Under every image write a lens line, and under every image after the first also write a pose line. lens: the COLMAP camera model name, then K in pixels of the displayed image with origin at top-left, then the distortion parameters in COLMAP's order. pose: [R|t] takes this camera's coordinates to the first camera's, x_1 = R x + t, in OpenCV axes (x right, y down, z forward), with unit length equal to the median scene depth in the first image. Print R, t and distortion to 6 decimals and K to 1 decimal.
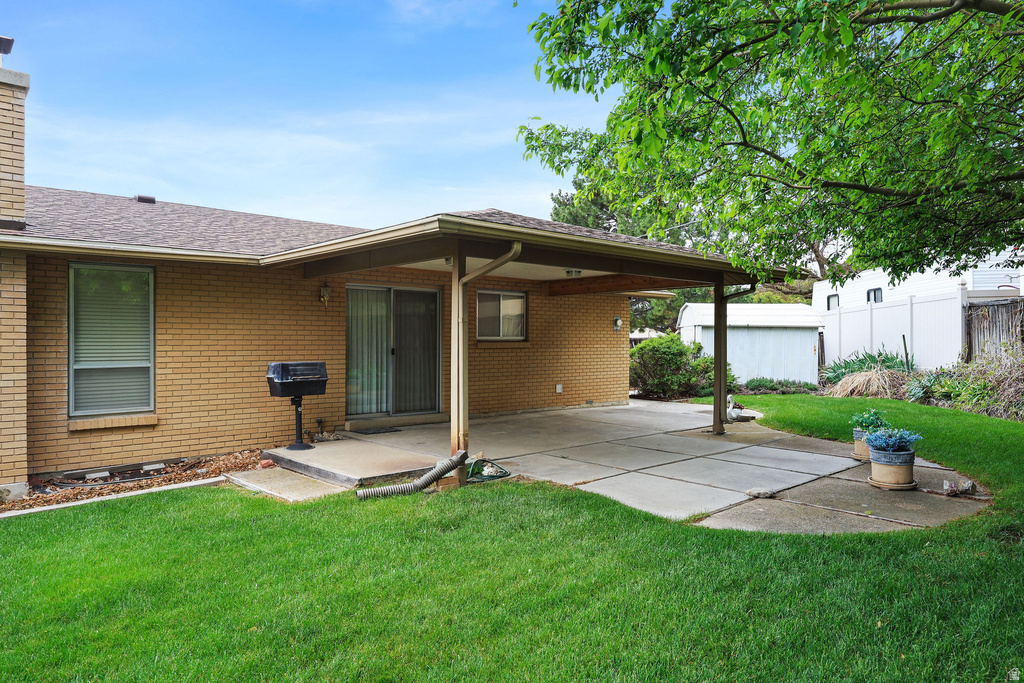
lens RADIAL K [[668.1, 0, 511.3], [0, 668.1, 342.4], [0, 0, 1]] dist [-0.010298, -0.001464]
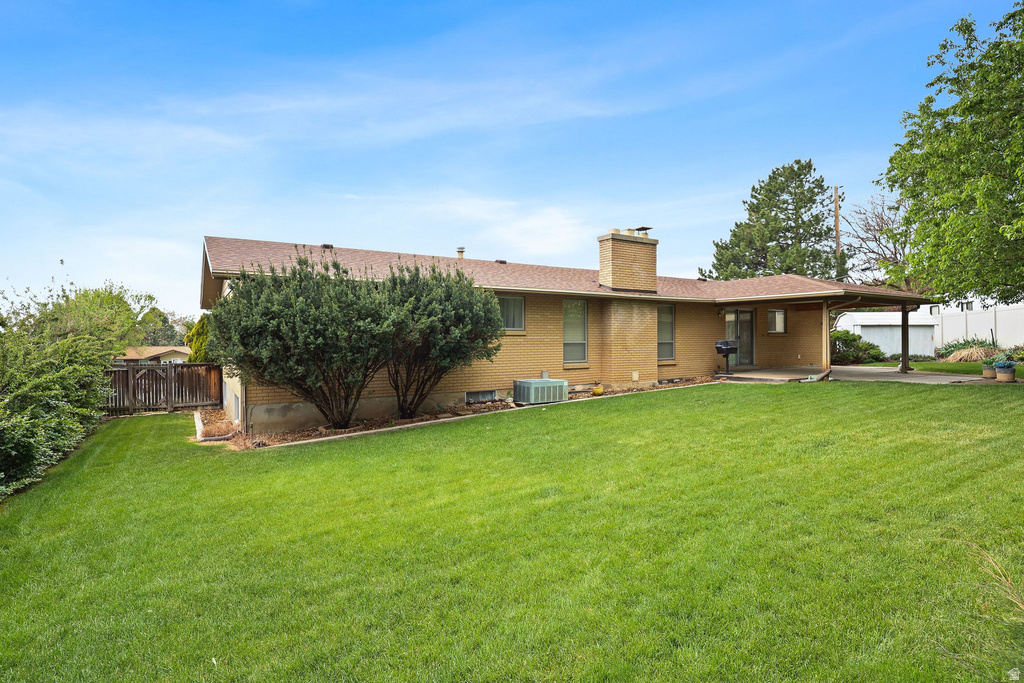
lens RADIAL K [[508.7, 0, 515.3], [0, 508.7, 342.5], [0, 0, 1]] dist [-0.001022, -0.000208]
pose [[0.982684, -0.003332, -0.185259, -0.445102], [0.004137, 0.999984, 0.003956, 0.015133], [0.185243, -0.004654, 0.982682, -0.623220]]
